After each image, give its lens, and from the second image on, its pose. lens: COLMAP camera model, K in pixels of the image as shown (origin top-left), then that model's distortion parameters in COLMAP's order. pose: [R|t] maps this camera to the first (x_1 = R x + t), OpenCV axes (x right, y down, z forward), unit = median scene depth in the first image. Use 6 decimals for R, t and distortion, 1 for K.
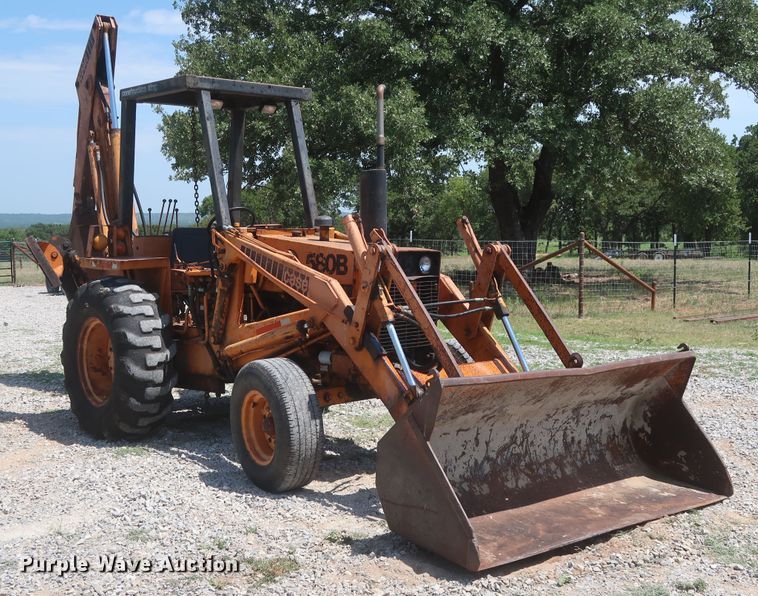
lens RADIAL K [[1029.5, 0, 379.0], [0, 1029.5, 298.0], [0, 0, 1]] dist [-0.008601, -0.010062]
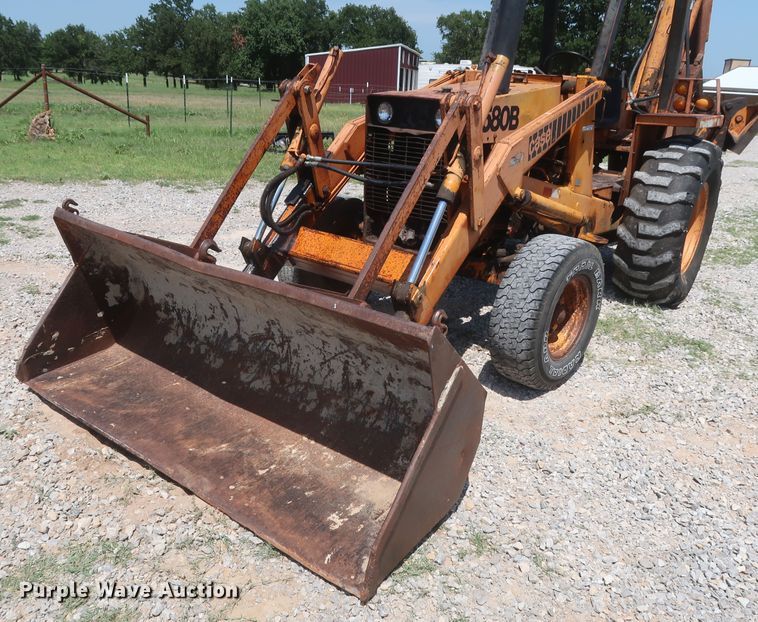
lens RADIAL K [[667.8, 0, 328.9], [0, 667.8, 309.3], [0, 0, 1]] dist [-0.031942, 0.004482]
pose [[0.176600, 0.345684, -0.921583, 0.596970], [-0.108843, 0.937415, 0.330765, -0.059545], [0.978246, 0.041895, 0.203173, 0.898843]]
